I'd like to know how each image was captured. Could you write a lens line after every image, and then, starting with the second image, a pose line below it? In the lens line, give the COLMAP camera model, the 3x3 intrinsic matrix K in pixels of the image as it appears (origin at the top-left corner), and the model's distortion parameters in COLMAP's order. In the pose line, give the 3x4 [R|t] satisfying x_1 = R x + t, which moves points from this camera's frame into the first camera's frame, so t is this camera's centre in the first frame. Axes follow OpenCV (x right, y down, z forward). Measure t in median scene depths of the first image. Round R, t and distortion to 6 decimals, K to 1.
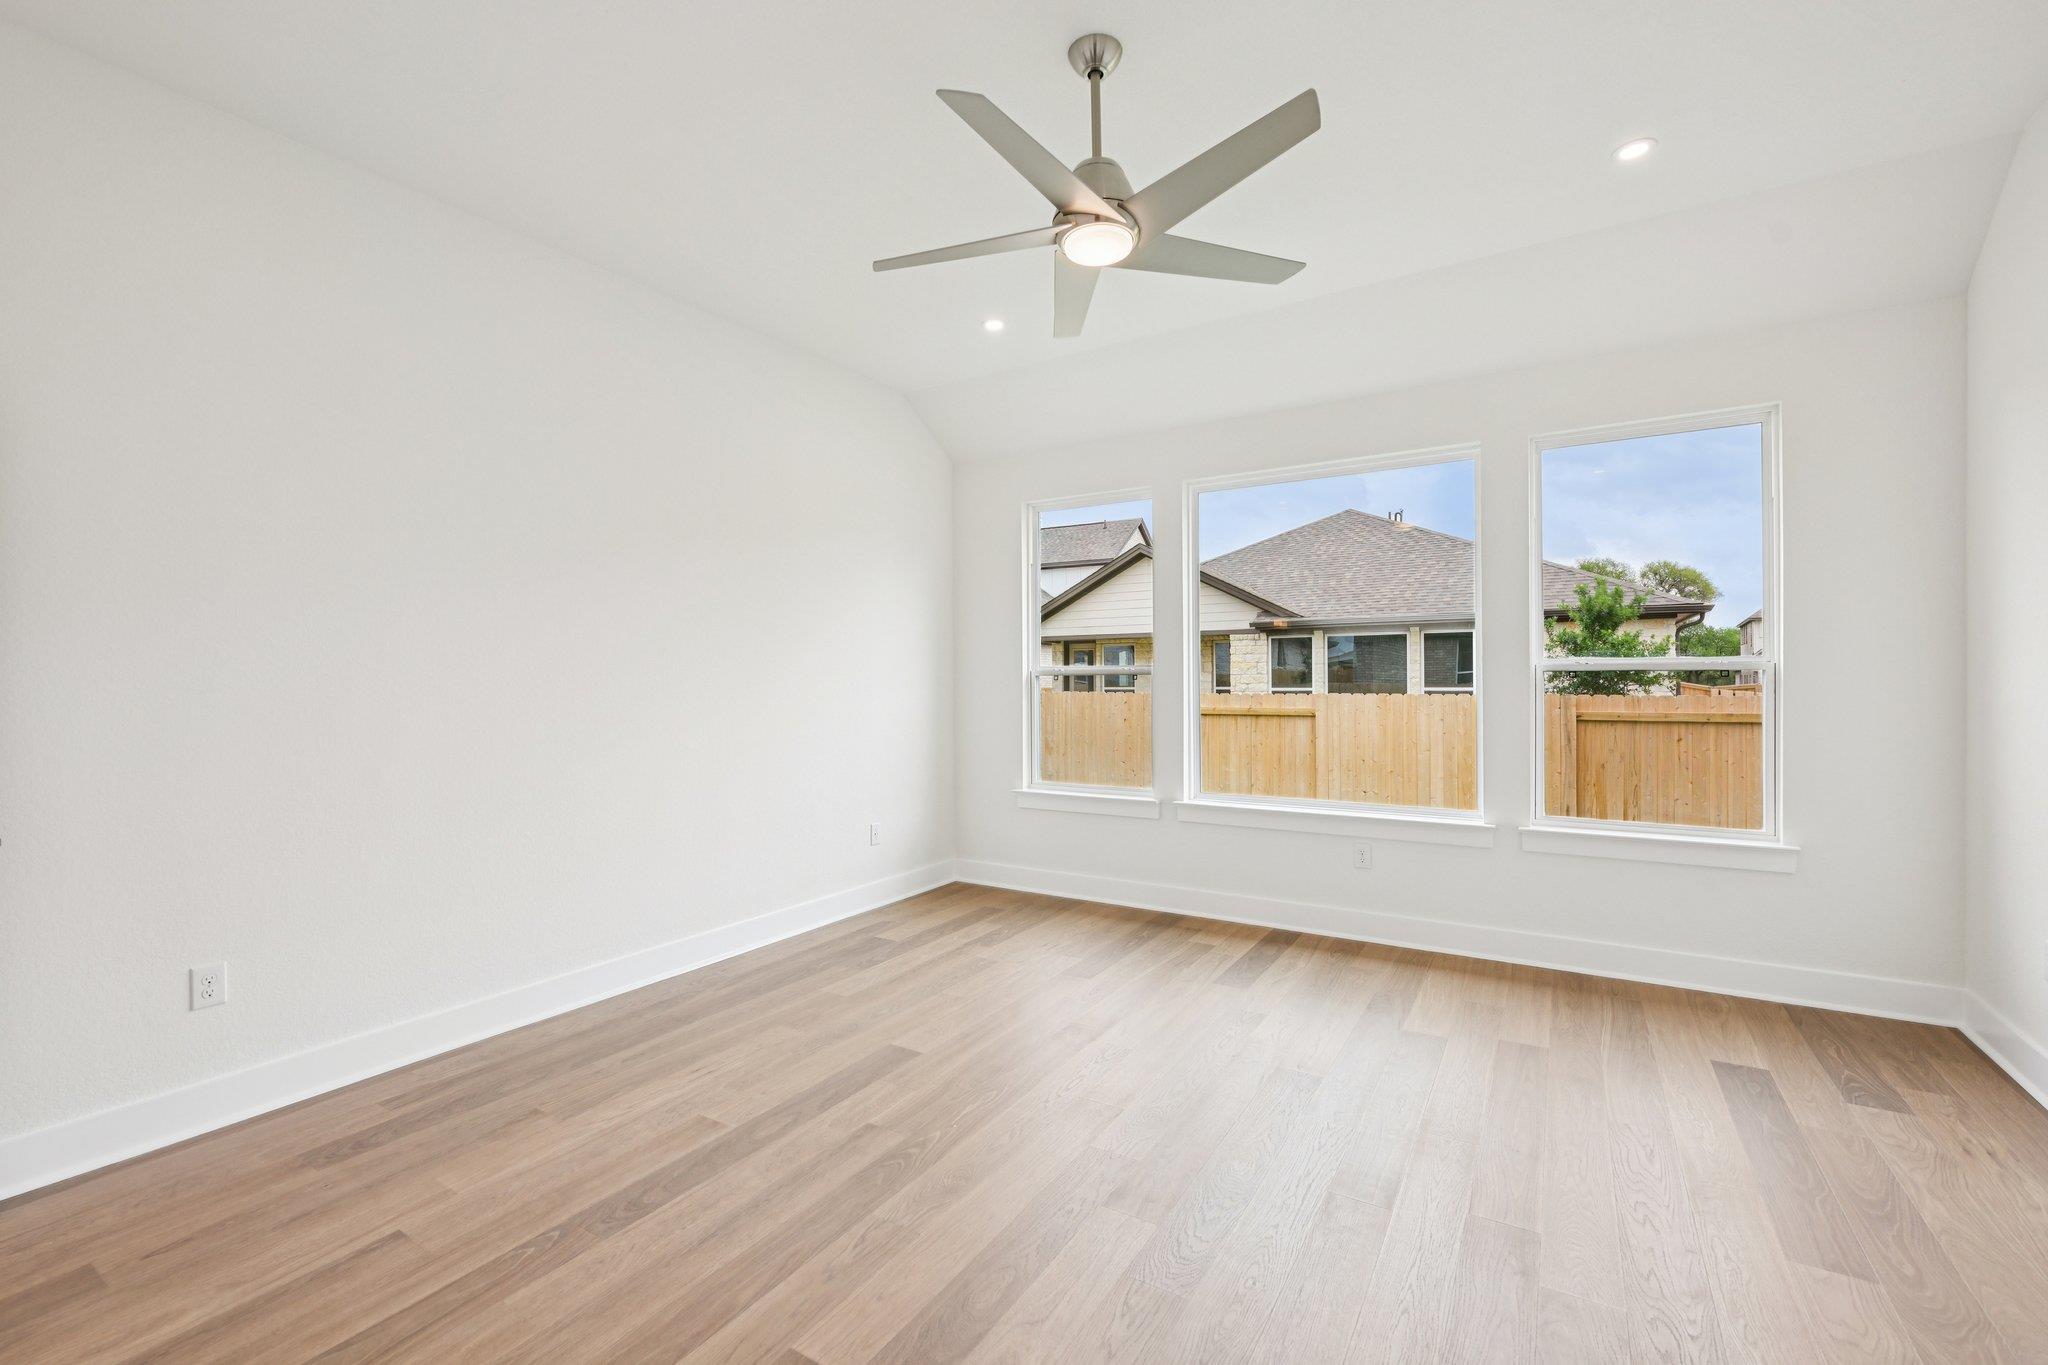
lens RADIAL K [[862.7, 0, 1024.0], [0, 862.7, 682.5], [0, 0, 1]] dist [0.000749, 0.000048]
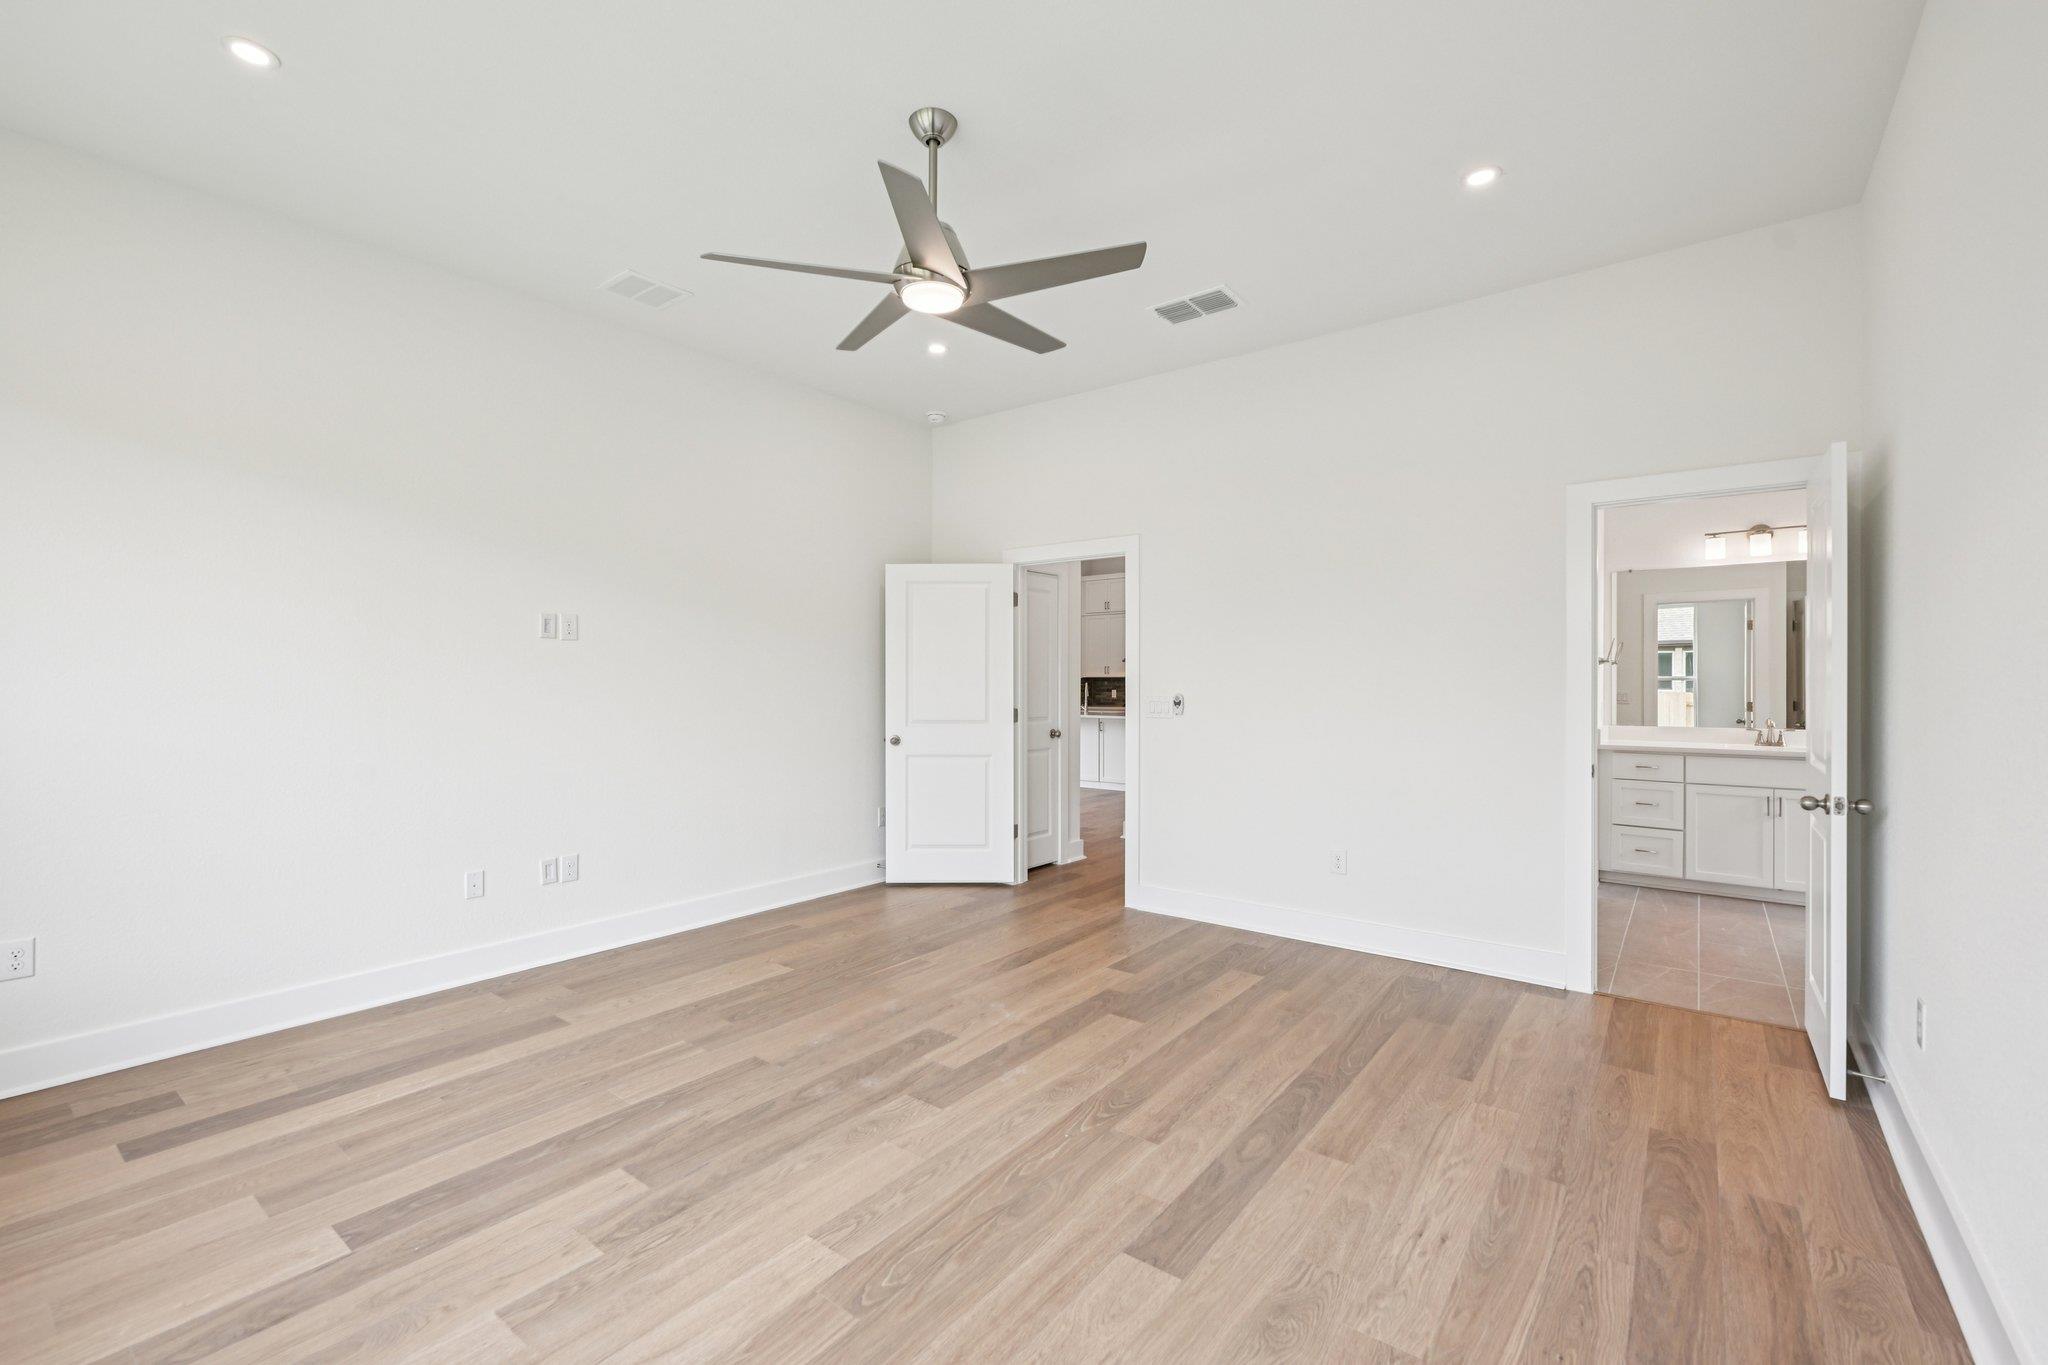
lens RADIAL K [[862.7, 0, 1024.0], [0, 862.7, 682.5], [0, 0, 1]] dist [0.000749, 0.000048]
pose [[-0.995310, 0.007013, 0.096487, -0.133165], [0.007961, 0.999924, 0.009445, -0.009540], [-0.096414, 0.010169, -0.995289, 2.019179]]
